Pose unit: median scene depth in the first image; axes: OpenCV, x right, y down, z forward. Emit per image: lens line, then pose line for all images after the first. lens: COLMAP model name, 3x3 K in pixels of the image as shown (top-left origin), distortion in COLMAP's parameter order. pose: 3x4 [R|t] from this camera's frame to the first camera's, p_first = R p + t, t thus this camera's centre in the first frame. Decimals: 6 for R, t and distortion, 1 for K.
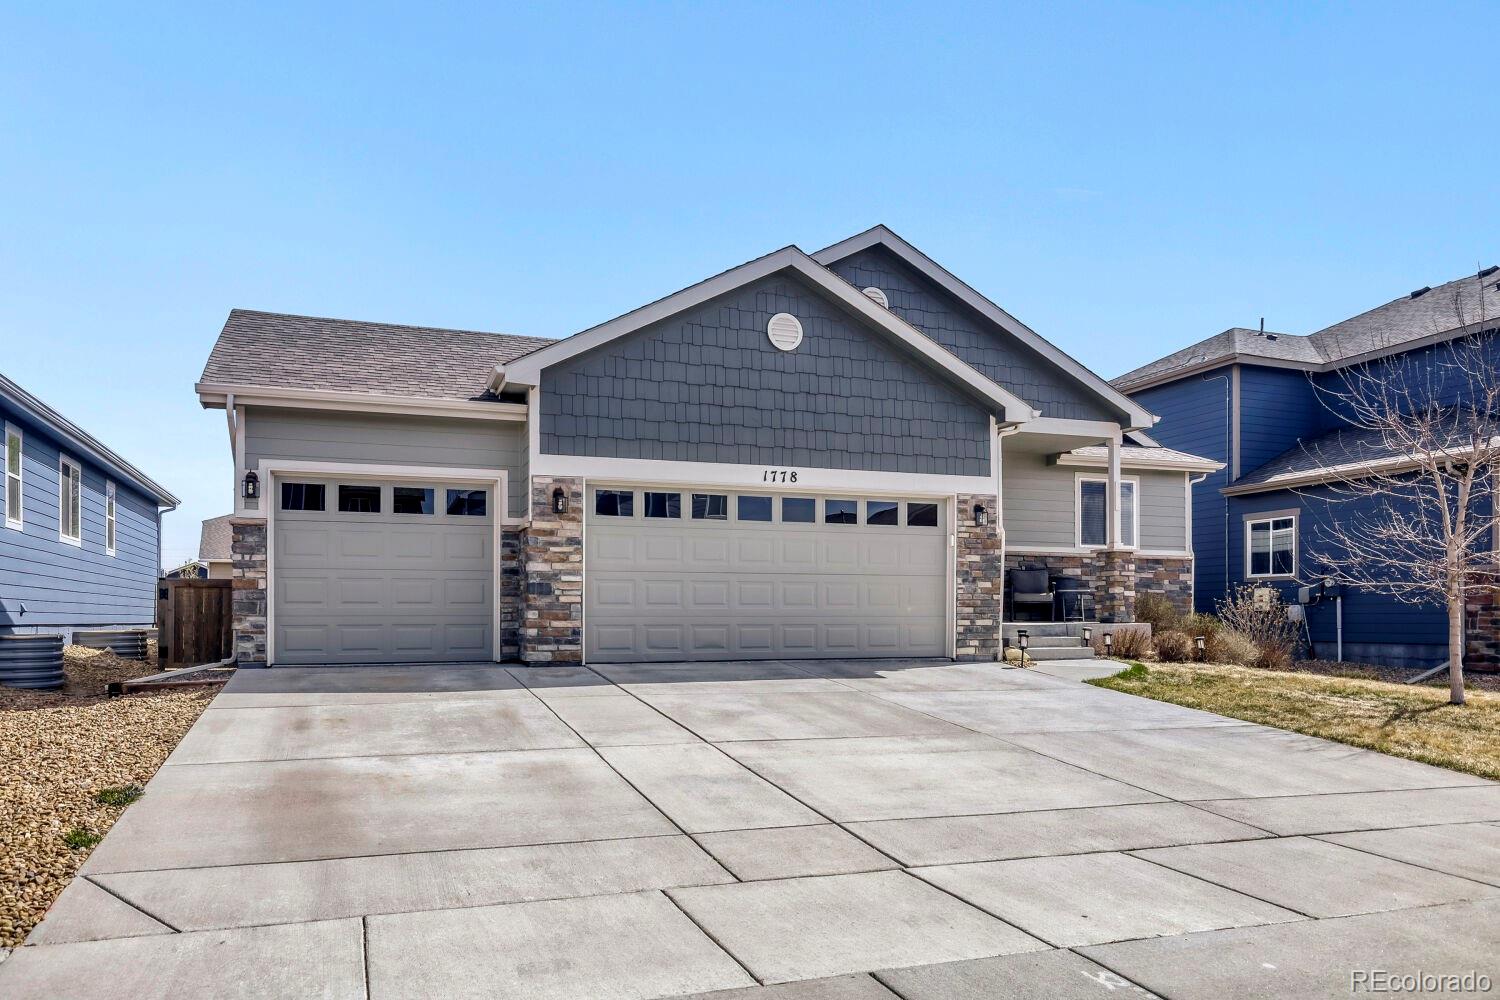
lens RADIAL K [[1040.5, 0, 736.8], [0, 1040.5, 619.2], [0, 0, 1]] dist [0.008855, 0.000943]
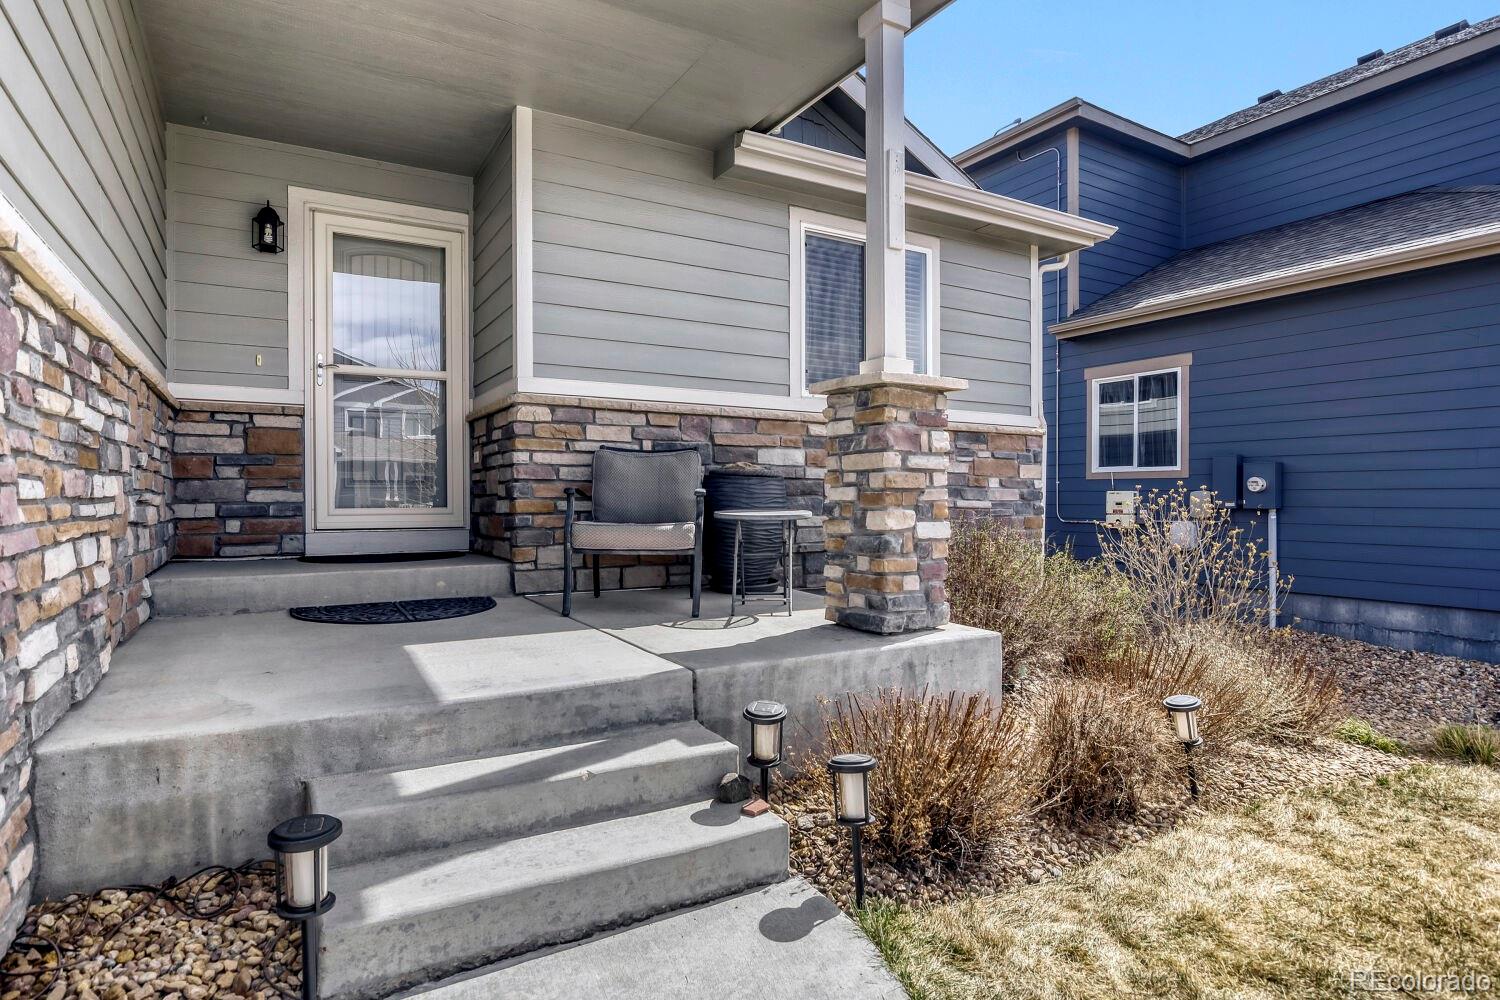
lens RADIAL K [[819.2, 0, 752.3], [0, 819.2, 499.4], [0, 0, 1]] dist [-0.007584, -0.000587]
pose [[0.982761, 0.000356, 0.184882, 0.250708], [-0.000387, 1.000000, 0.000131, -0.029505], [-0.184882, -0.000201, 0.982761, 0.690656]]
